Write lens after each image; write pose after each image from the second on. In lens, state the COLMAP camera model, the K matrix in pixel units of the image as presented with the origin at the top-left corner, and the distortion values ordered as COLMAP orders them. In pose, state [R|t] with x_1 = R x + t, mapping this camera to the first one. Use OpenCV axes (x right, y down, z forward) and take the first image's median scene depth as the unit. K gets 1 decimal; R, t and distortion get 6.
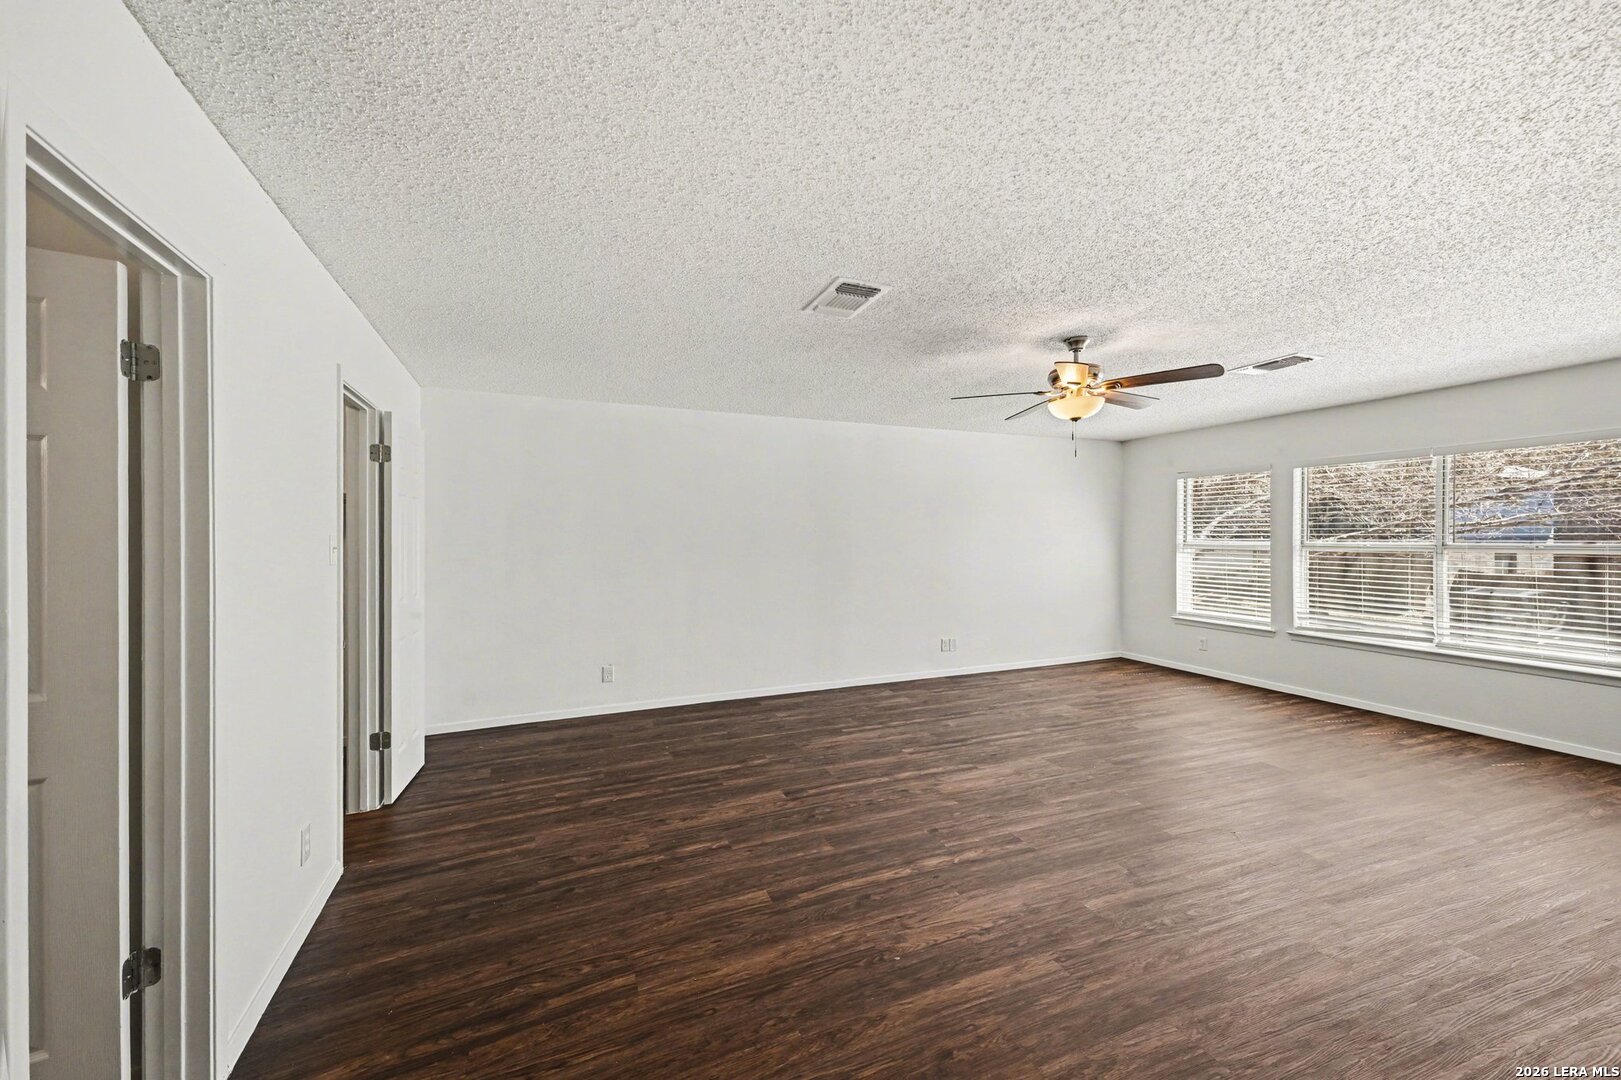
lens RADIAL K [[627.1, 0, 810.5], [0, 627.1, 540.0], [0, 0, 1]] dist [0.031016, 0.000120]
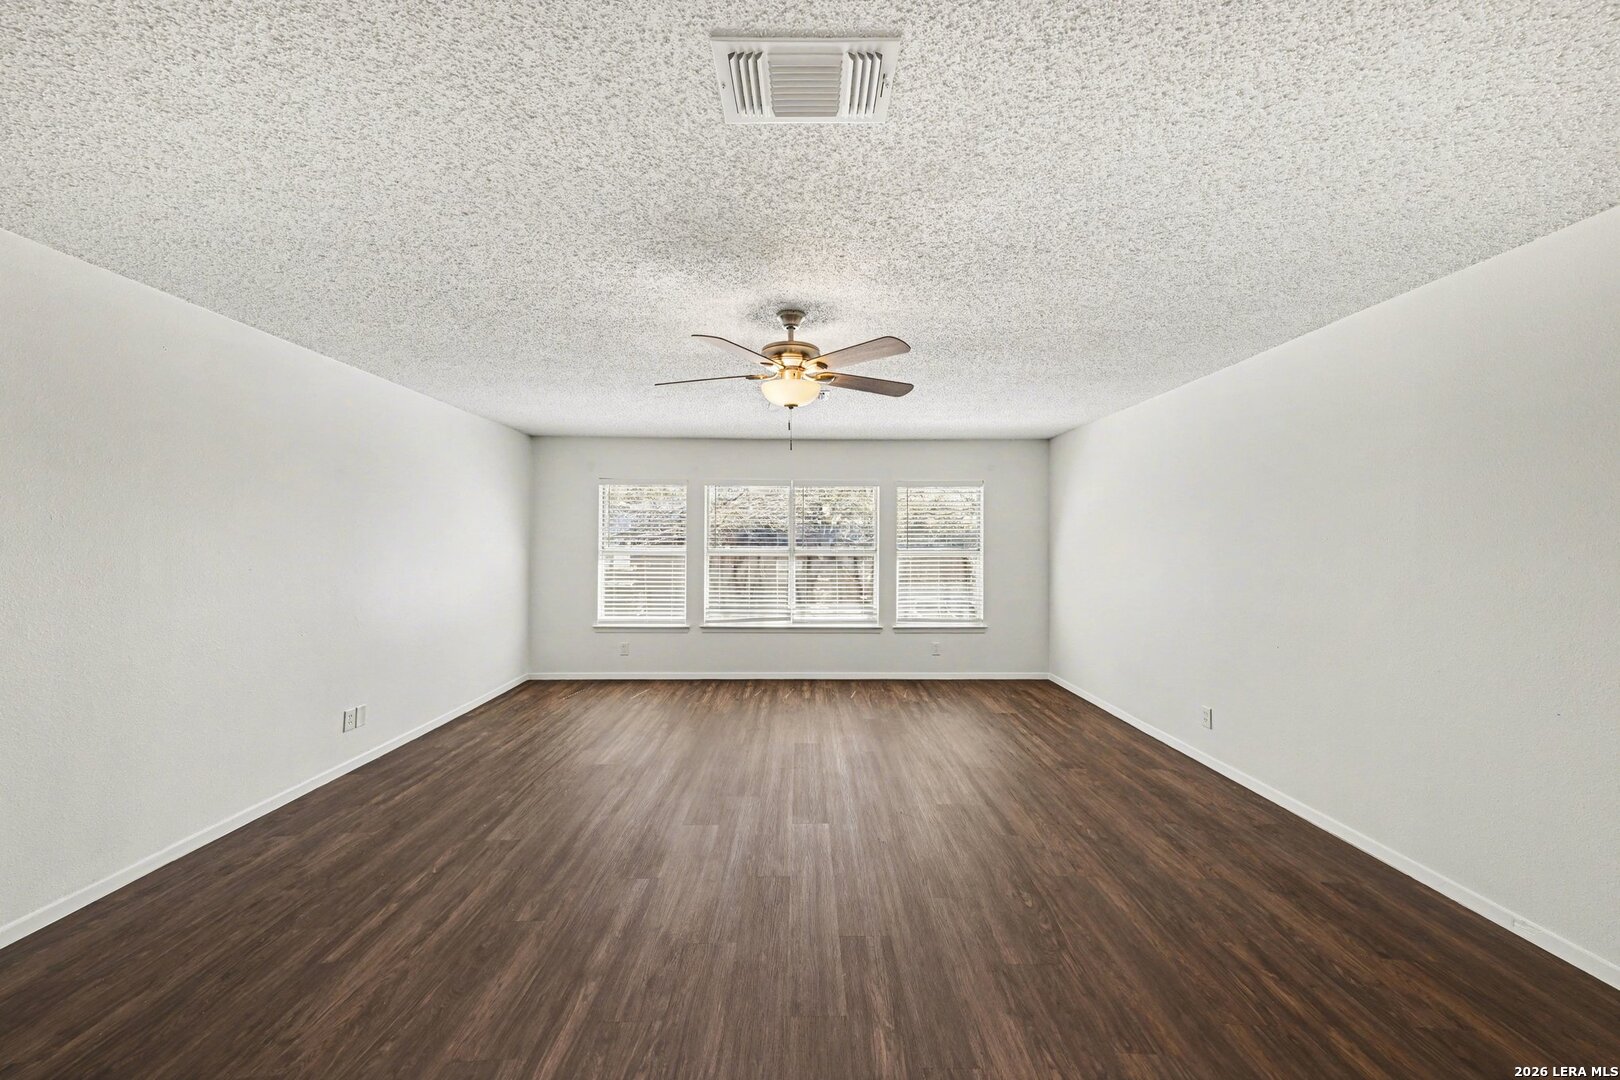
lens RADIAL K [[613.2, 0, 810.0], [0, 613.2, 540.0], [0, 0, 1]] dist [0.056420, 0.000110]
pose [[0.380474, 0.007196, 0.924763, -0.278595], [0.002280, 0.999959, -0.008719, -0.002016], [-0.924789, 0.005426, 0.380443, 0.531682]]
